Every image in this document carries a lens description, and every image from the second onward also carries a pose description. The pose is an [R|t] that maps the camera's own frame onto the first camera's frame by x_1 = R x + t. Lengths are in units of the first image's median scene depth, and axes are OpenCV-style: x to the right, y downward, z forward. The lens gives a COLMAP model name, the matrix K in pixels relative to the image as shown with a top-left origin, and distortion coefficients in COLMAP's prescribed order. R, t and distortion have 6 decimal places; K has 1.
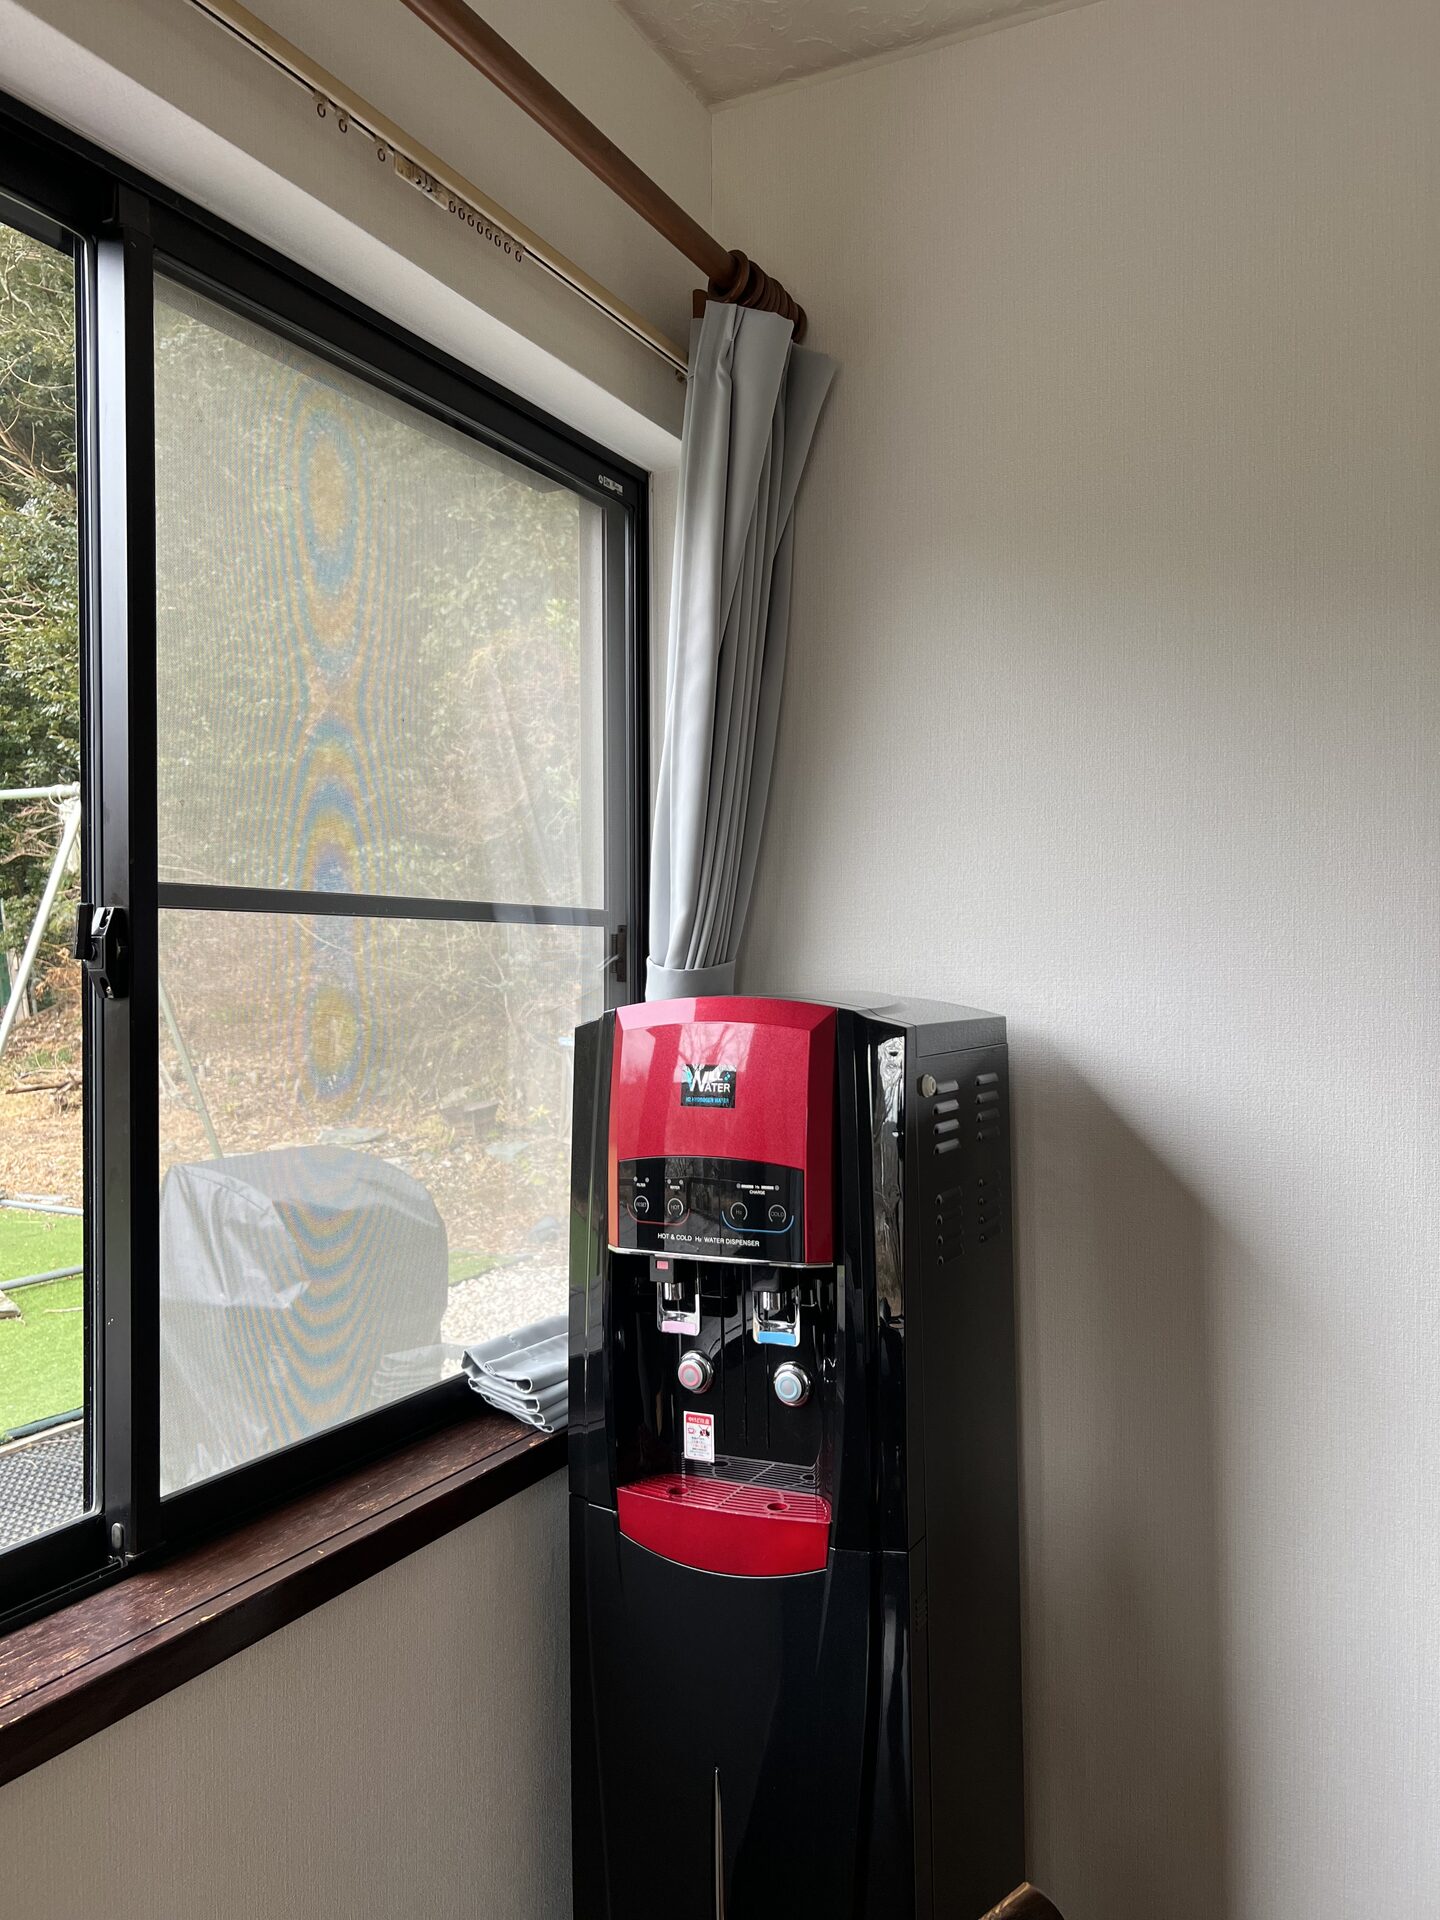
lens RADIAL K [[1479.0, 0, 762.4], [0, 1479.0, 960.8], [0, 0, 1]] dist [0.005126, -0.000520]
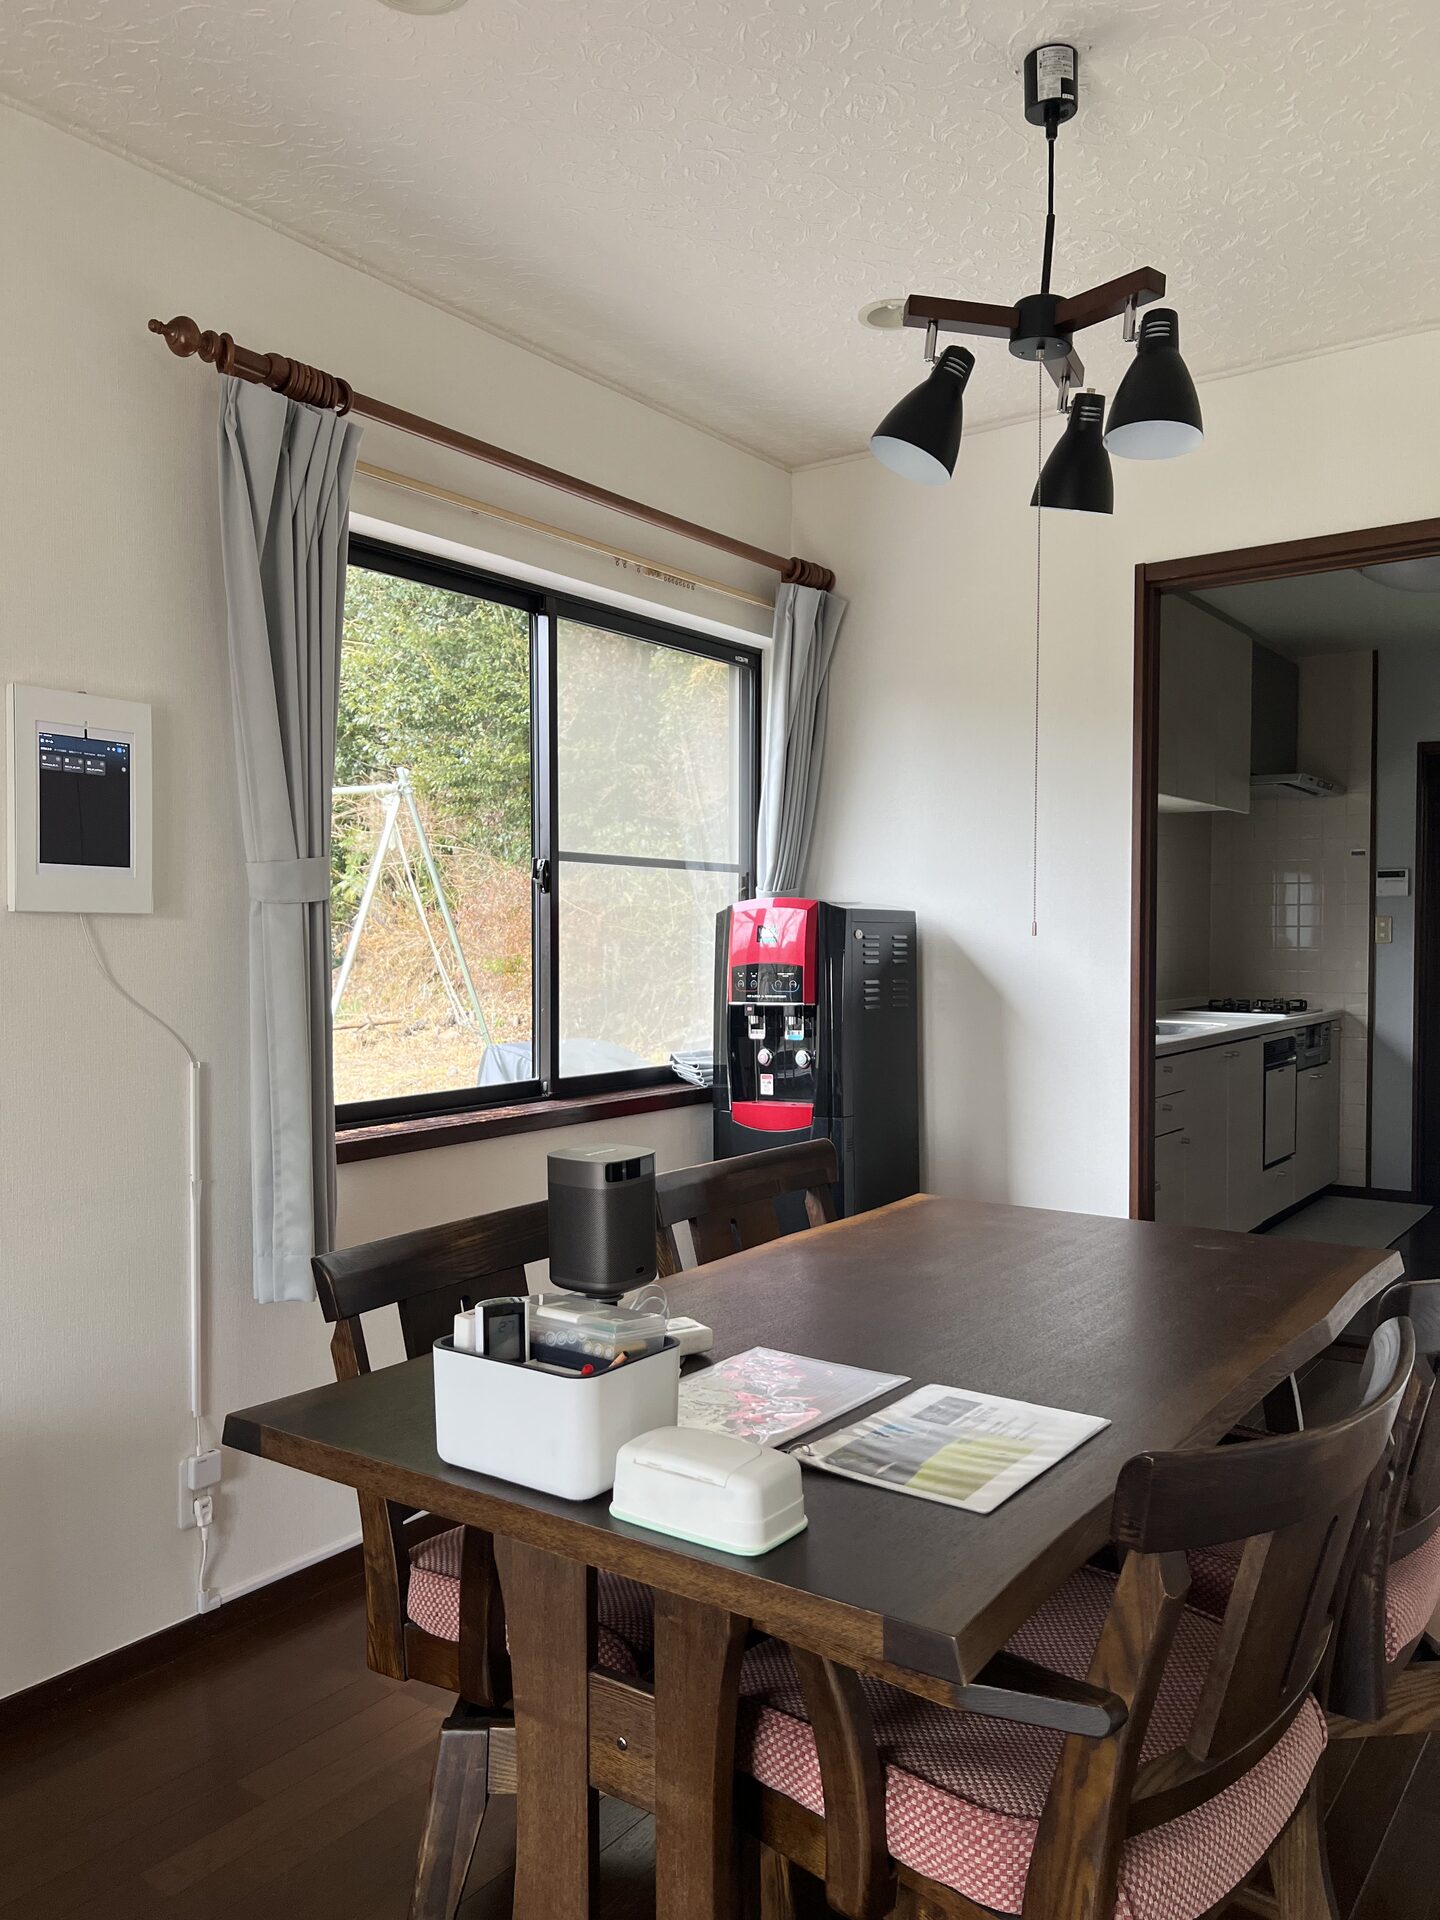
lens RADIAL K [[1448.0, 0, 720.0], [0, 1448.0, 960.0], [0, 0, 1]] dist [0.070635, -0.000737]
pose [[0.984174, 0.006789, -0.177076, 0.255088], [-0.003766, 0.999841, 0.017405, 0.071509], [0.177166, -0.016462, 0.984043, -1.123813]]
